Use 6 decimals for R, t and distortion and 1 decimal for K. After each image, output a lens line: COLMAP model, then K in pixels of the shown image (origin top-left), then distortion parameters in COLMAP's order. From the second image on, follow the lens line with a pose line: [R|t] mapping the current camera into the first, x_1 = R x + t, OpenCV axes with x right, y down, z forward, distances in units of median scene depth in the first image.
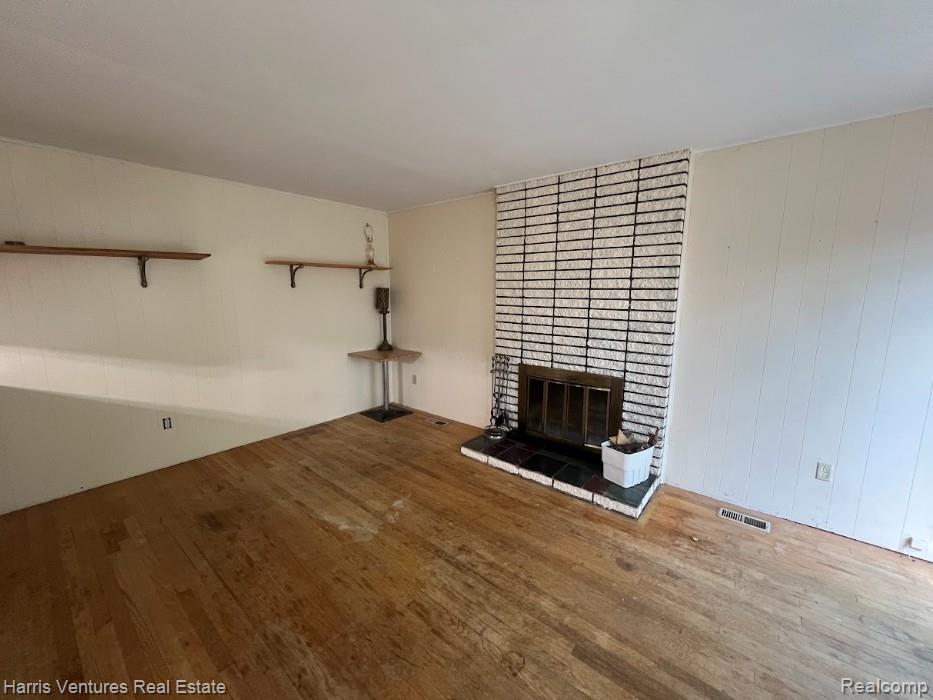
lens RADIAL K [[372.0, 0, 470.9], [0, 372.0, 350.0], [0, 0, 1]] dist [-0.005461, 0.001310]
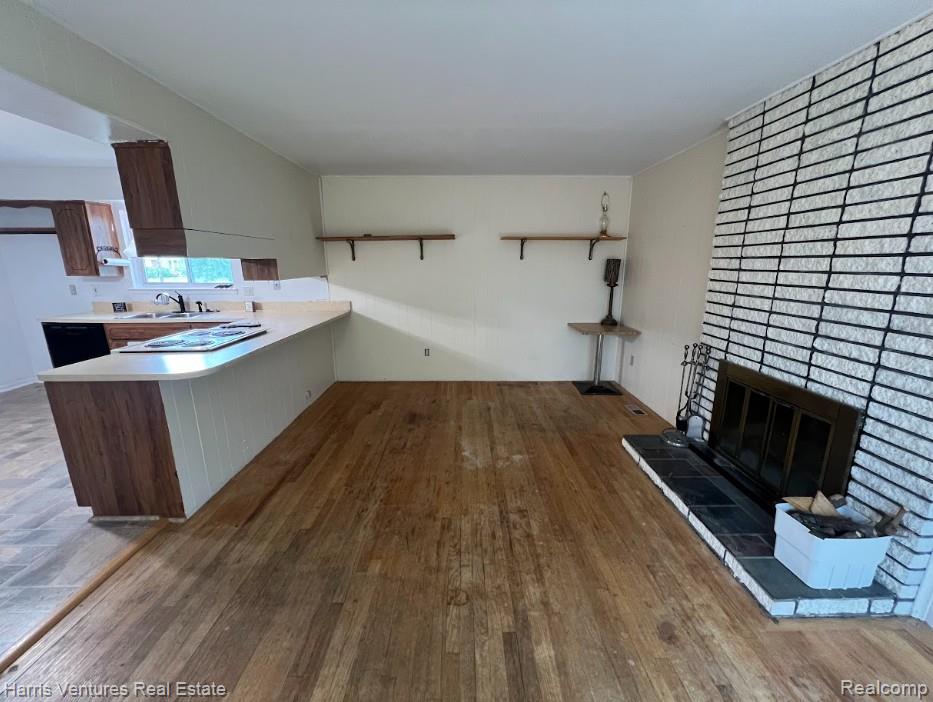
lens RADIAL K [[374.4, 0, 468.6], [0, 374.4, 351.4], [0, 0, 1]] dist [-0.003697, 0.000472]
pose [[0.646012, 0.172346, -0.743616, 0.403706], [-0.120776, 0.984985, 0.123363, -0.011798], [0.753712, 0.010117, 0.657127, 0.135631]]
